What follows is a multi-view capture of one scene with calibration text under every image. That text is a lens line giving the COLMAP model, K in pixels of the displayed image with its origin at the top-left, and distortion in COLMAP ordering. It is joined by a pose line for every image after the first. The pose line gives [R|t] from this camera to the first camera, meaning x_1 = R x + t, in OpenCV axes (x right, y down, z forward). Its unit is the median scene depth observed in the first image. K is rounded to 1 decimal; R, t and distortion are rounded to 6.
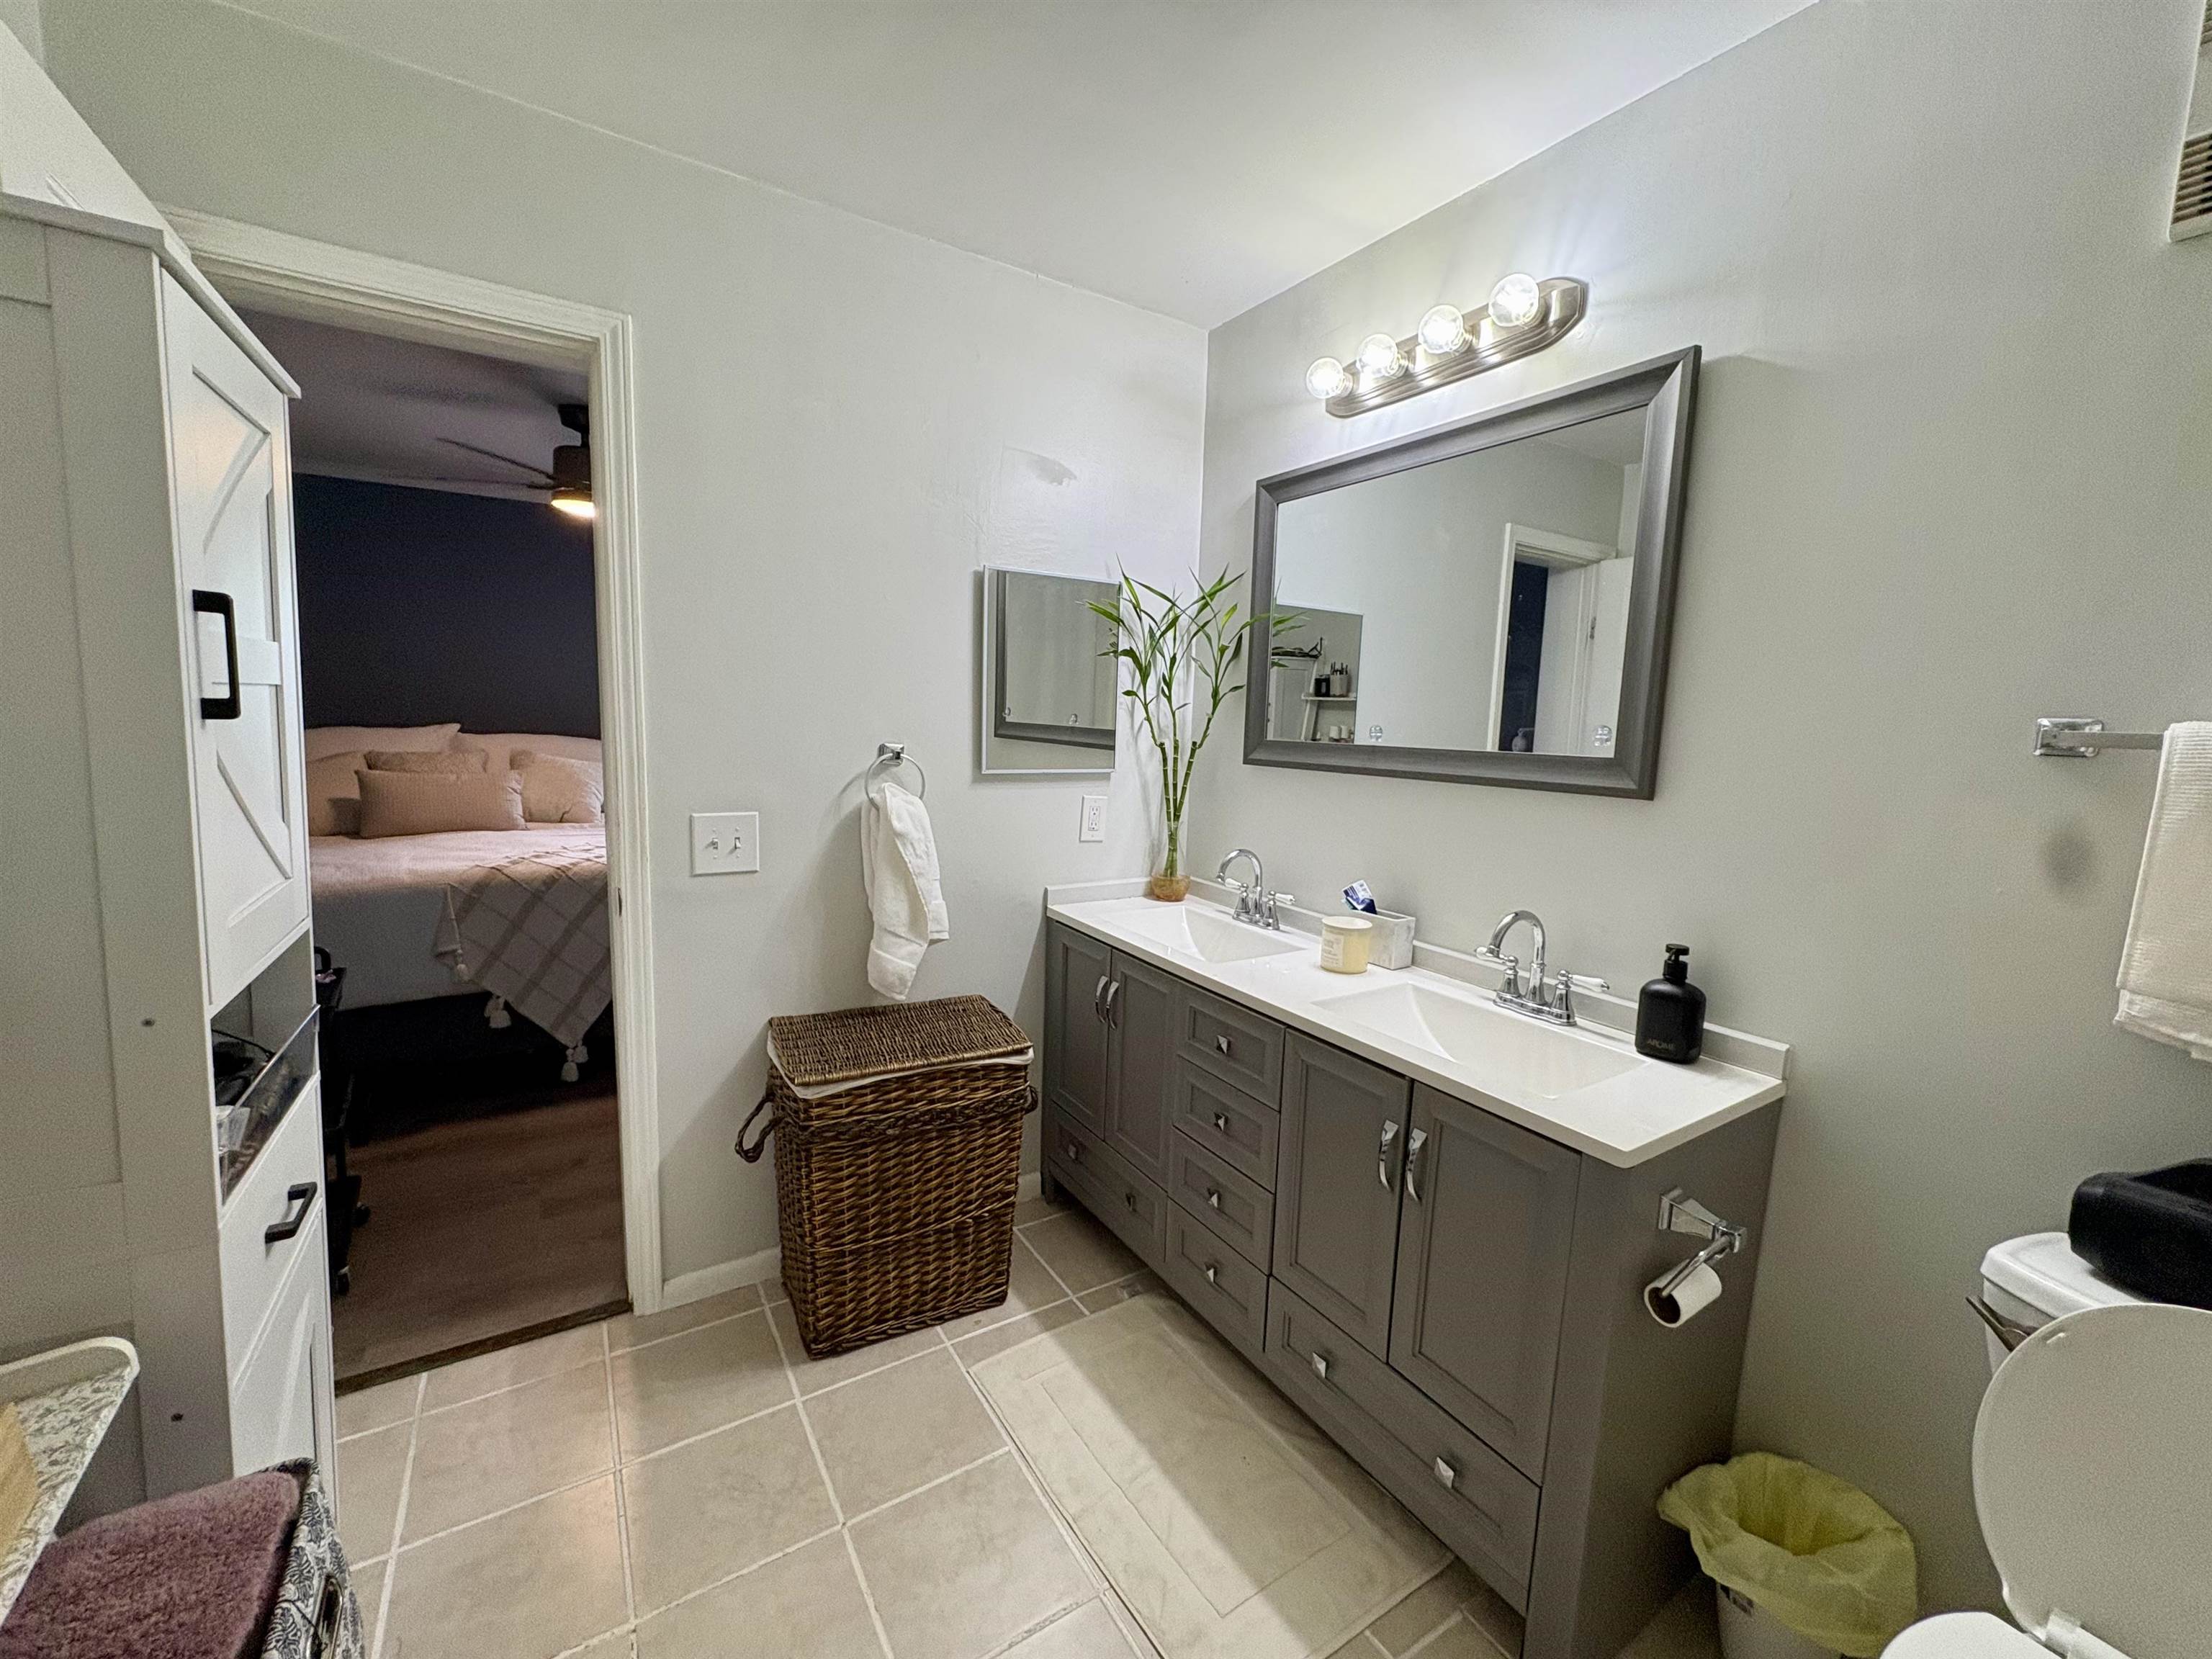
lens RADIAL K [[880.5, 0, 1107.5], [0, 880.5, 825.6], [0, 0, 1]] dist [0.001792, -0.000980]
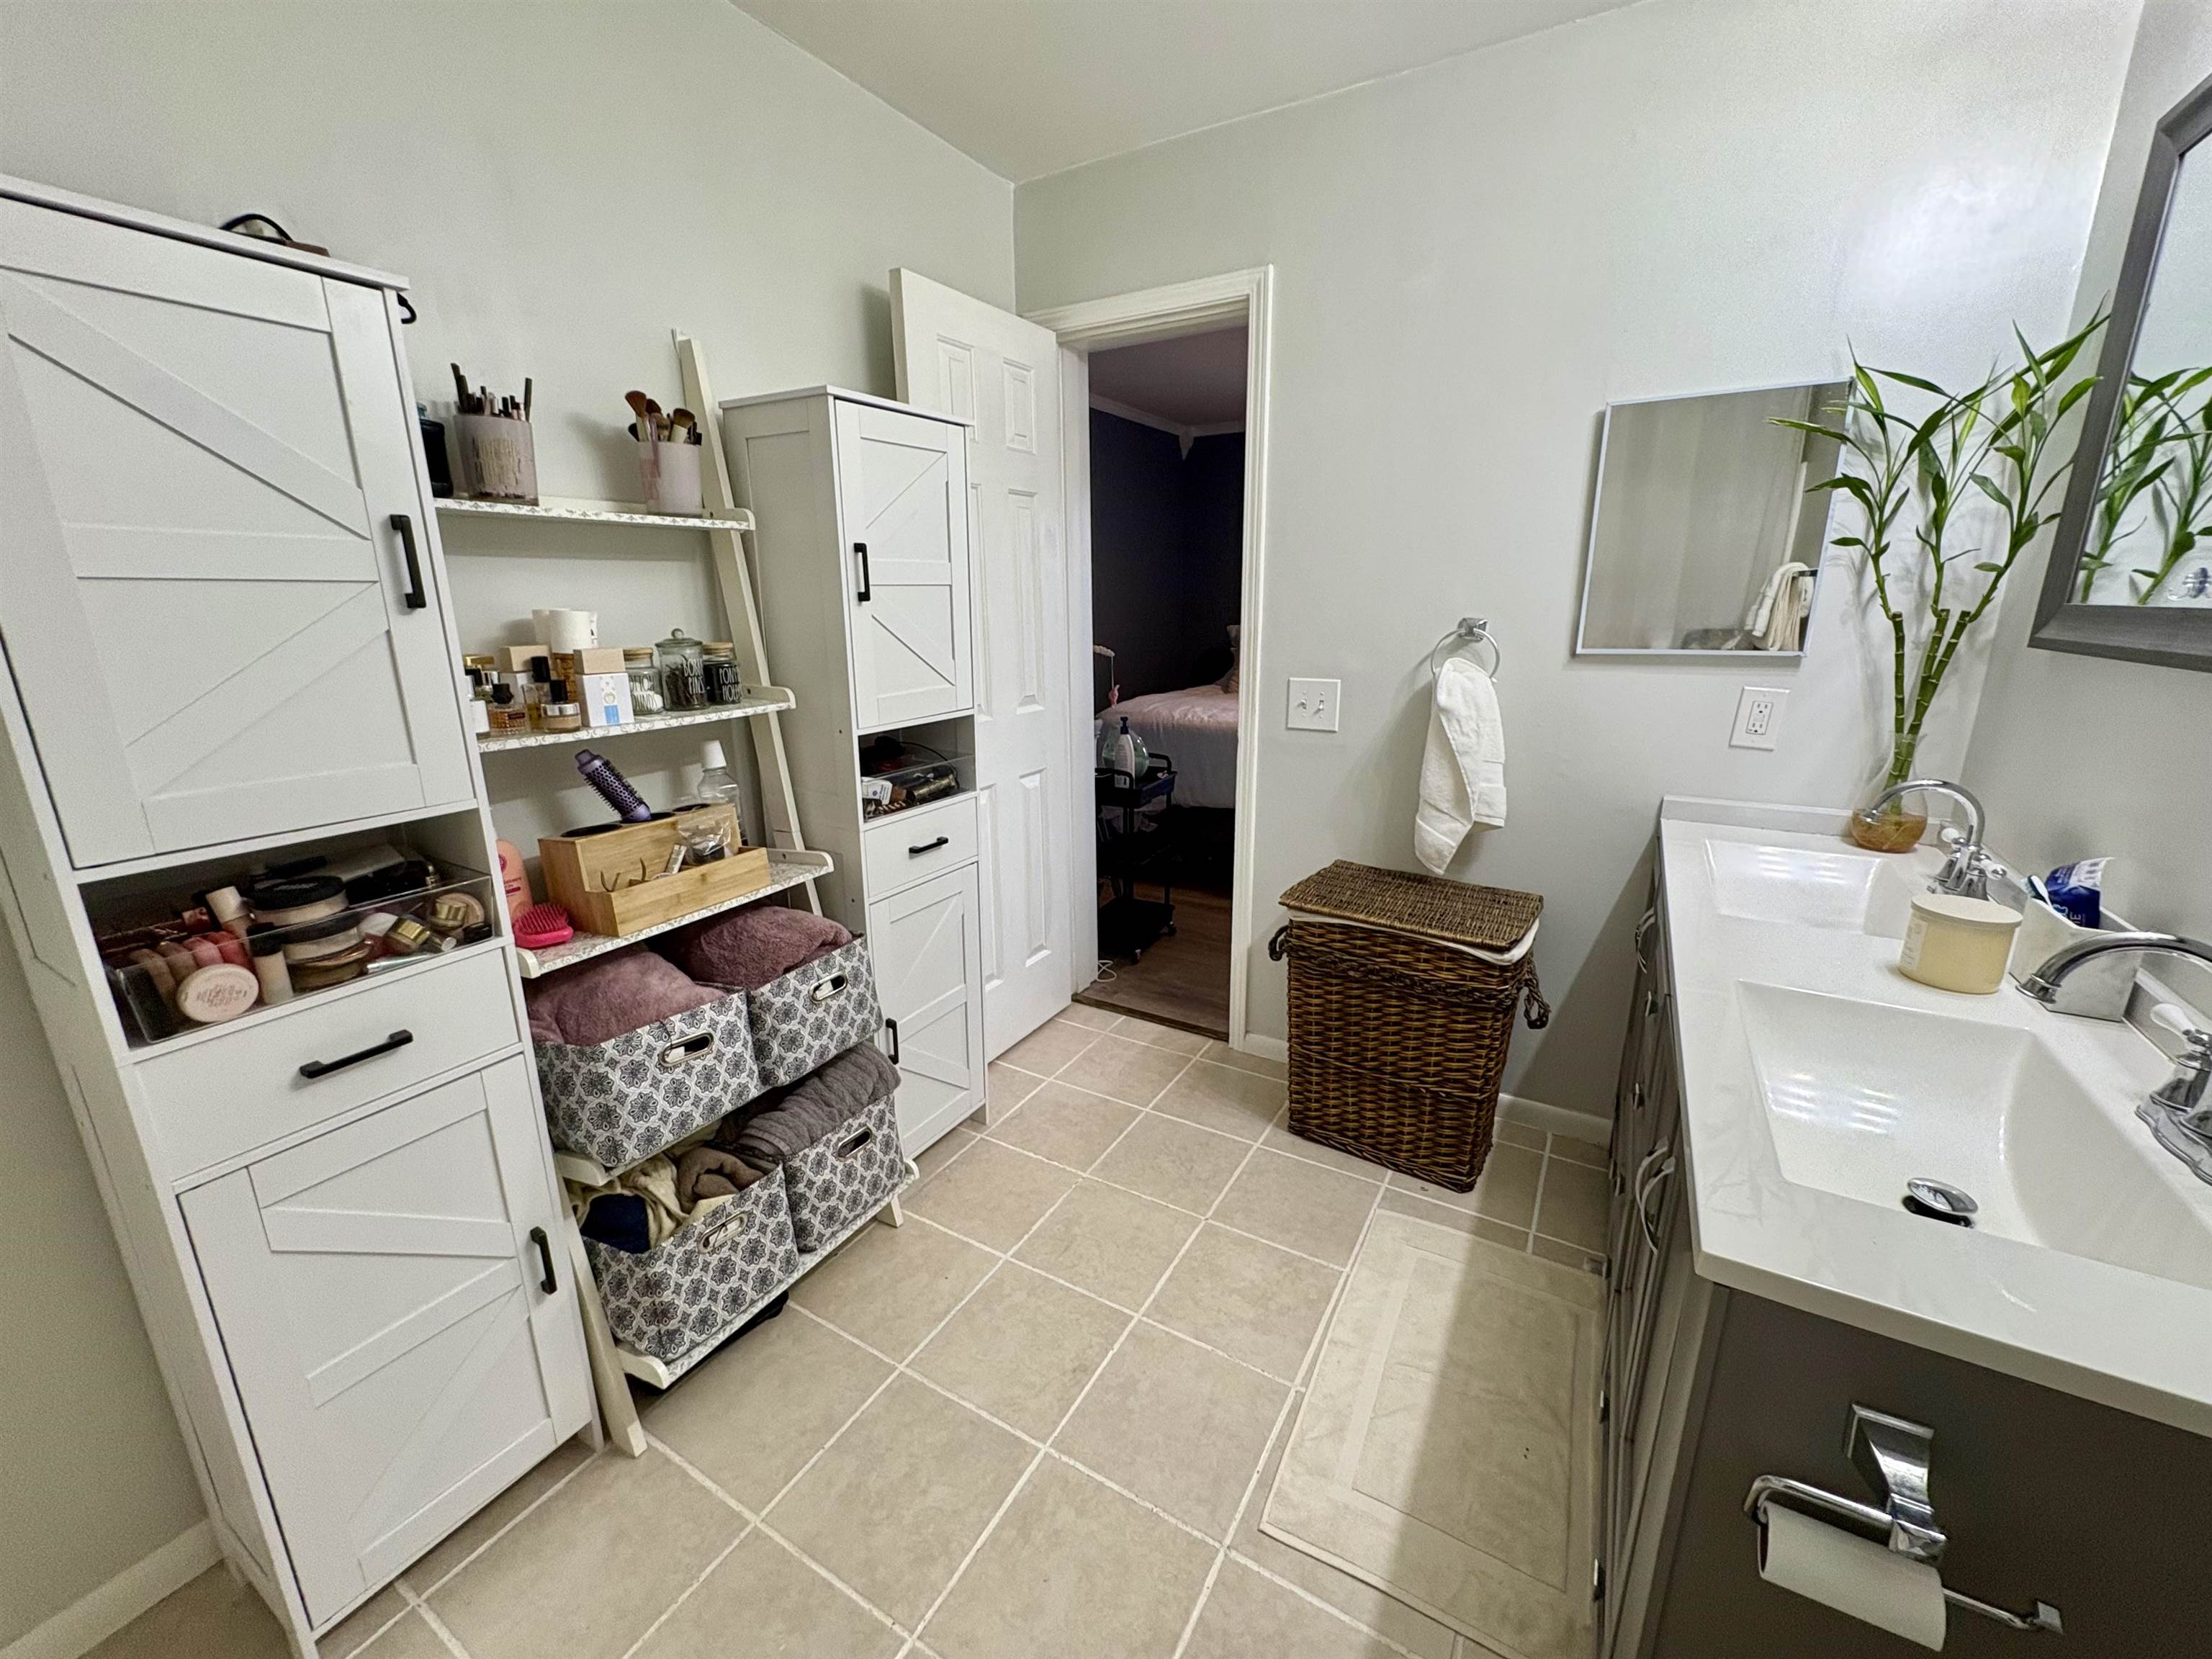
lens RADIAL K [[880.5, 0, 1099.9], [0, 880.5, 822.8], [0, 0, 1]] dist [0.001792, -0.000980]
pose [[0.455008, 0.188167, -0.870380, 0.503500], [-0.085107, 0.982134, 0.167836, 0.001631], [0.886411, -0.002291, 0.462894, 0.189871]]
